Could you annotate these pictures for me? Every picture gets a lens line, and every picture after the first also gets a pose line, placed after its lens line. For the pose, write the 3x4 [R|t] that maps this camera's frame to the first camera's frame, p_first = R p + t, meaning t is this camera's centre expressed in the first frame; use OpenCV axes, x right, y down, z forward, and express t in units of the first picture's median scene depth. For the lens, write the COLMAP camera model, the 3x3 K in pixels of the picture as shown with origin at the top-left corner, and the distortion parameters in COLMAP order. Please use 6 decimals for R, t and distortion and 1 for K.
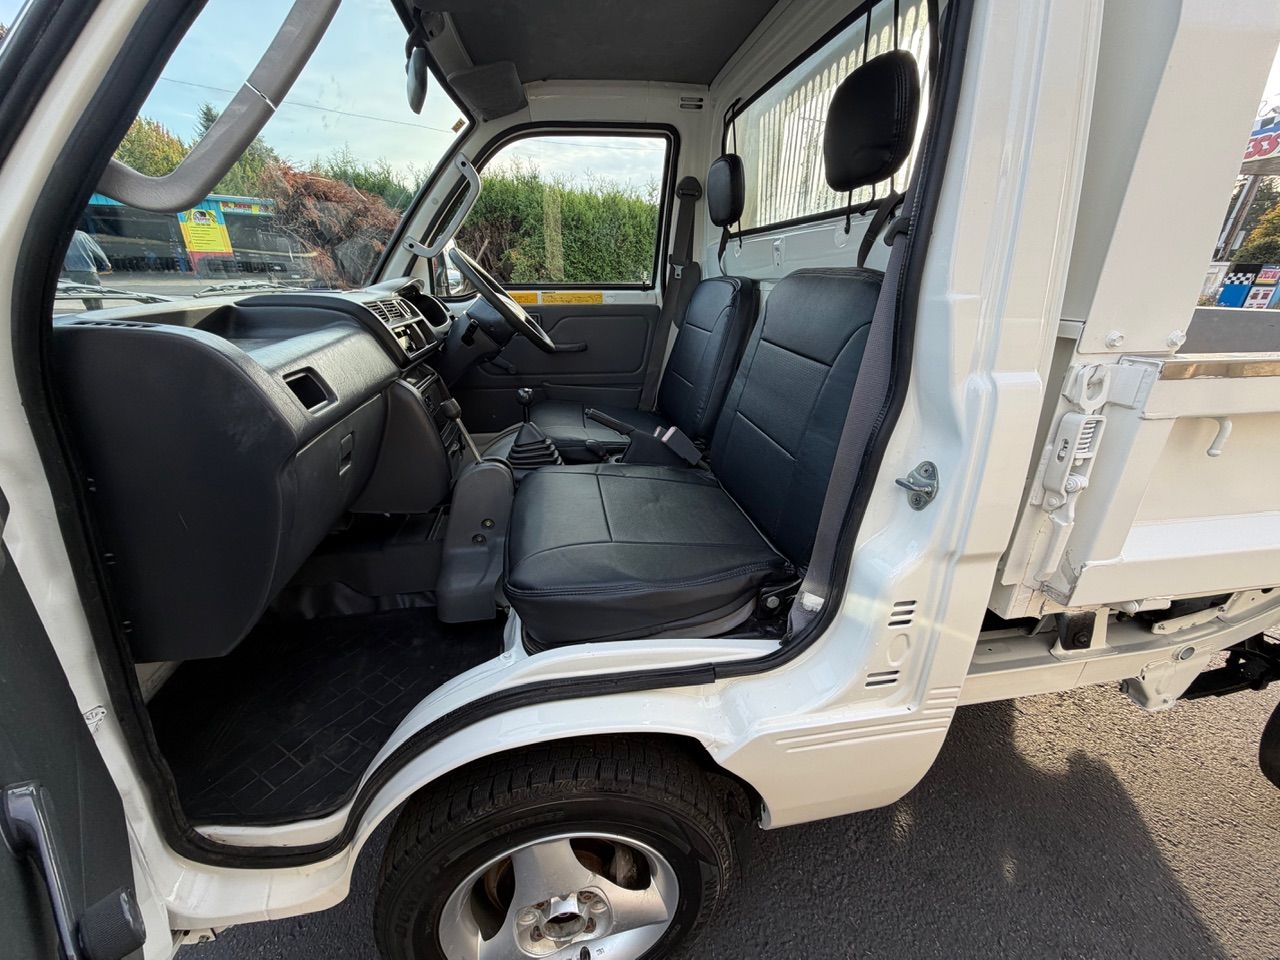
lens RADIAL K [[517.5, 0, 636.9], [0, 517.5, 487.0], [0, 0, 1]] dist [0.005850, -0.001567]
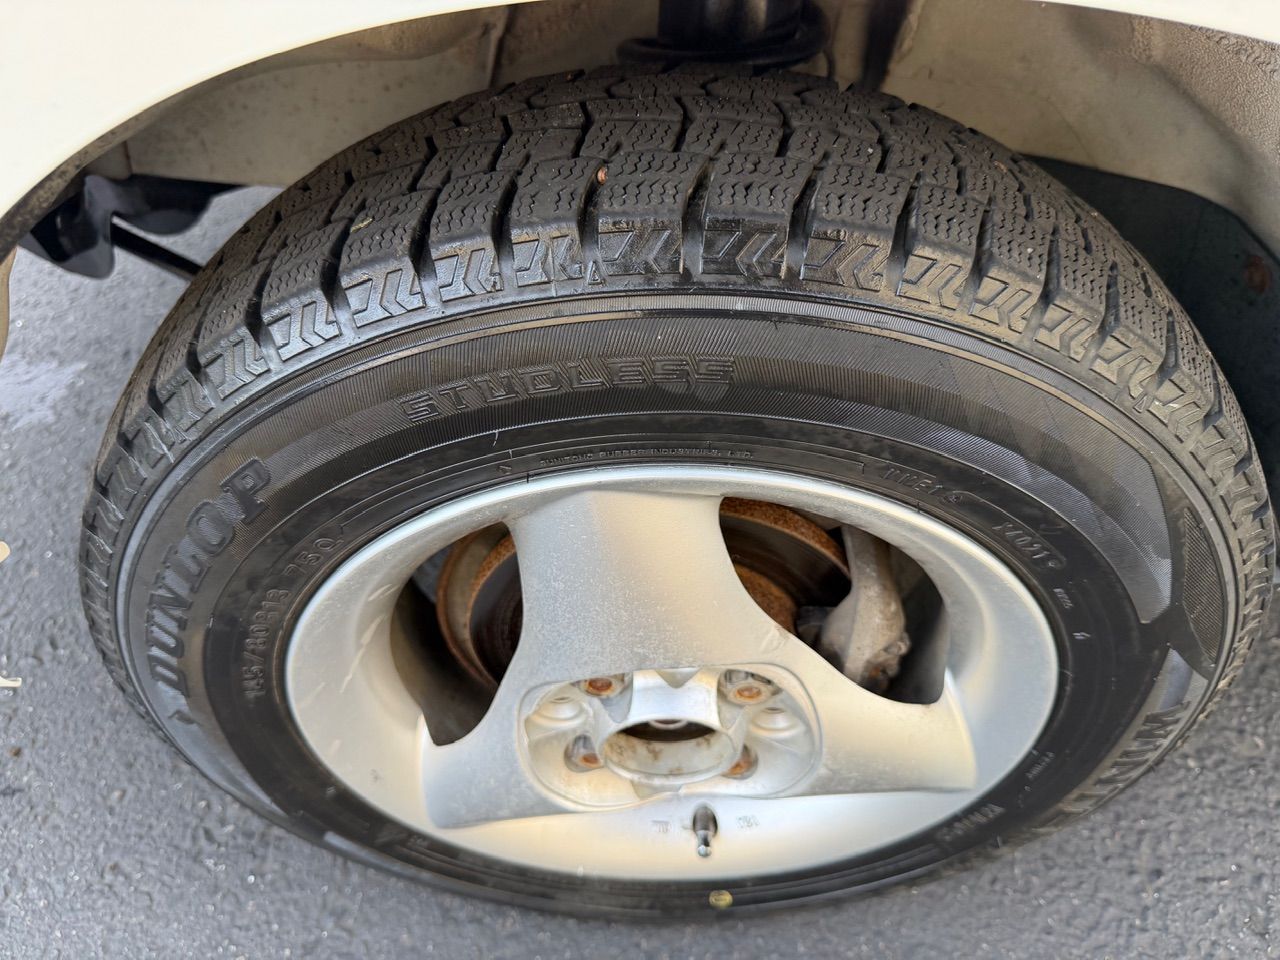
lens RADIAL K [[918.5, 0, 636.0], [0, 918.5, 488.8], [0, 0, 1]] dist [0.024153, -0.041543]
pose [[0.982359, 0.133676, -0.130771, -0.100515], [-0.068598, 0.908142, 0.413004, 0.436866], [0.173967, -0.396748, 0.901292, 0.515756]]
